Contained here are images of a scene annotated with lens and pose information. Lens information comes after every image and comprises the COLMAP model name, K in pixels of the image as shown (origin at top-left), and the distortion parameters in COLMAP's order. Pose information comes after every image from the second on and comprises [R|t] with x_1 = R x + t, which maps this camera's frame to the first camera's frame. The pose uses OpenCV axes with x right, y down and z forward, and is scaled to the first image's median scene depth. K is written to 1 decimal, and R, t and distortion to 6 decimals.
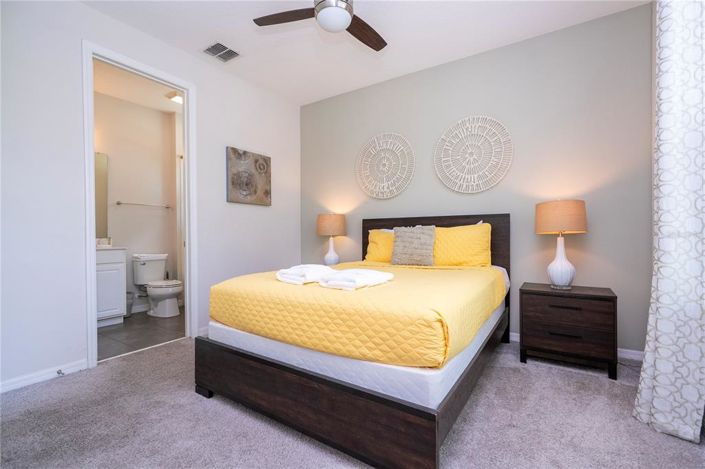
lens RADIAL K [[318.7, 0, 351.4], [0, 318.7, 236.1], [0, 0, 1]] dist [-0.000071, -0.000003]
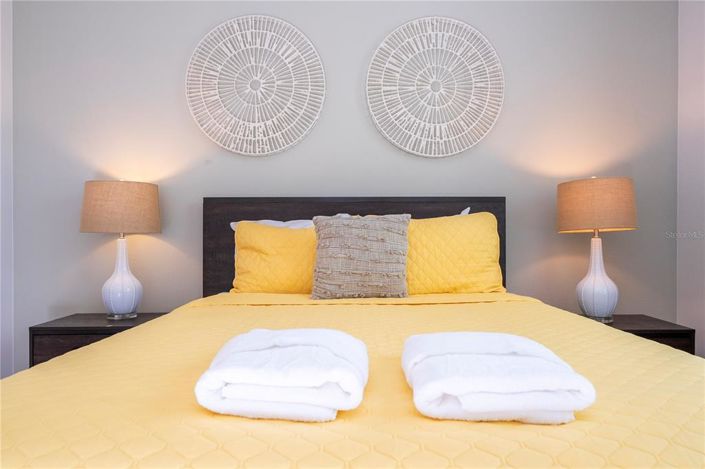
lens RADIAL K [[482.6, 0, 353.1], [0, 482.6, 234.8], [0, 0, 1]] dist [0.025563, 0.000507]
pose [[0.837295, 0.003079, 0.546743, -0.193837], [-0.003280, 0.999994, -0.000609, -0.000682], [-0.546742, -0.001283, 0.837300, 0.373855]]
